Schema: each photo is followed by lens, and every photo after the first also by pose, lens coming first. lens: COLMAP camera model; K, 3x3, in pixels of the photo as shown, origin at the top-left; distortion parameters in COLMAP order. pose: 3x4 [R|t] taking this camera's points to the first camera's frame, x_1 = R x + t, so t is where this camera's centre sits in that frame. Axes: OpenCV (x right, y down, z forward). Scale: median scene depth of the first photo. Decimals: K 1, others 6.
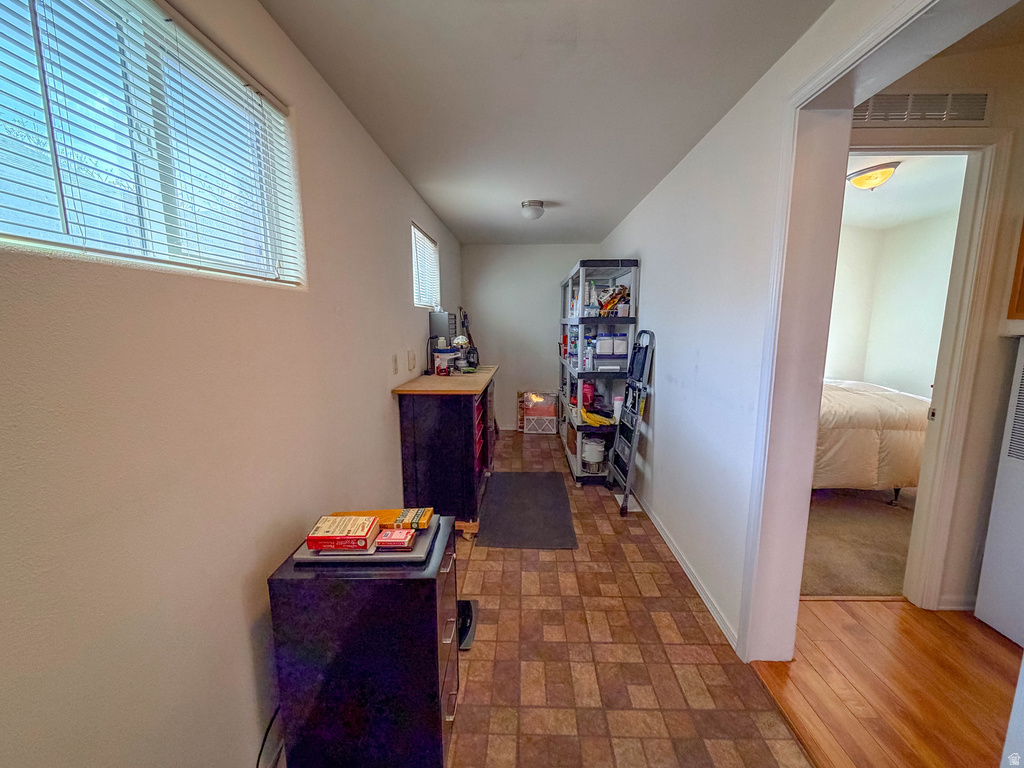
lens RADIAL K [[420.0, 0, 514.5], [0, 420.0, 382.9], [0, 0, 1]] dist [-0.002024, -0.000509]
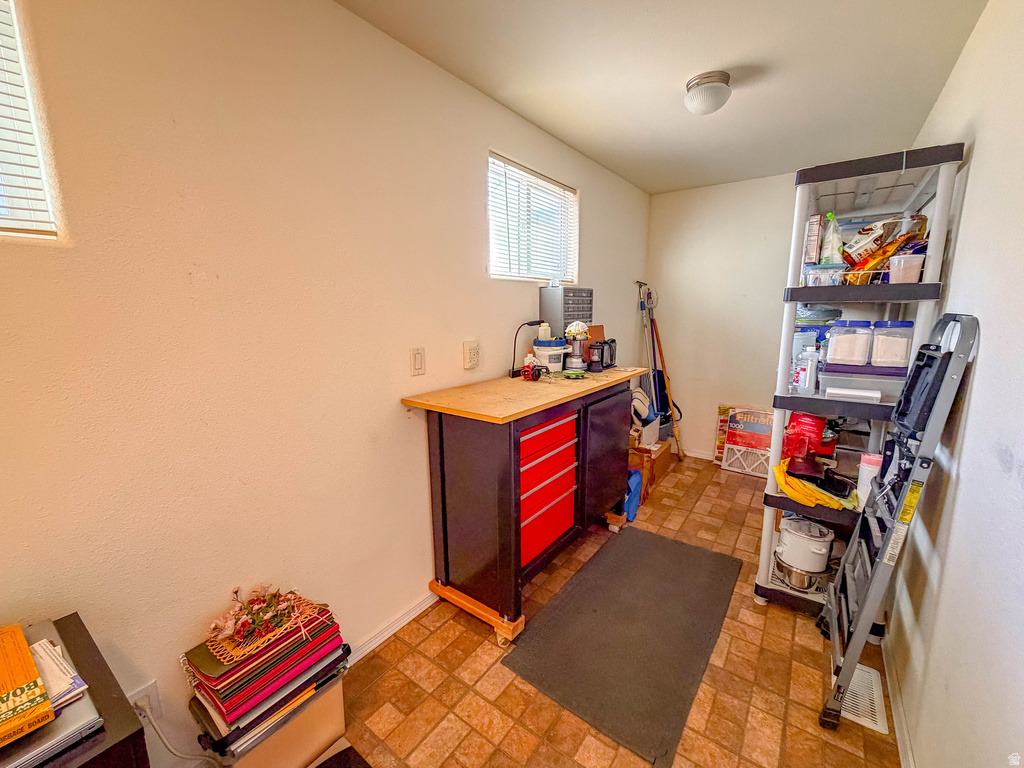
lens RADIAL K [[420.0, 0, 514.5], [0, 420.0, 382.9], [0, 0, 1]] dist [-0.002024, -0.000509]
pose [[0.817160, 0.095698, -0.568411, 0.180194], [-0.075852, 0.995399, 0.058539, -0.045766], [0.571398, -0.004720, 0.820659, 0.388108]]
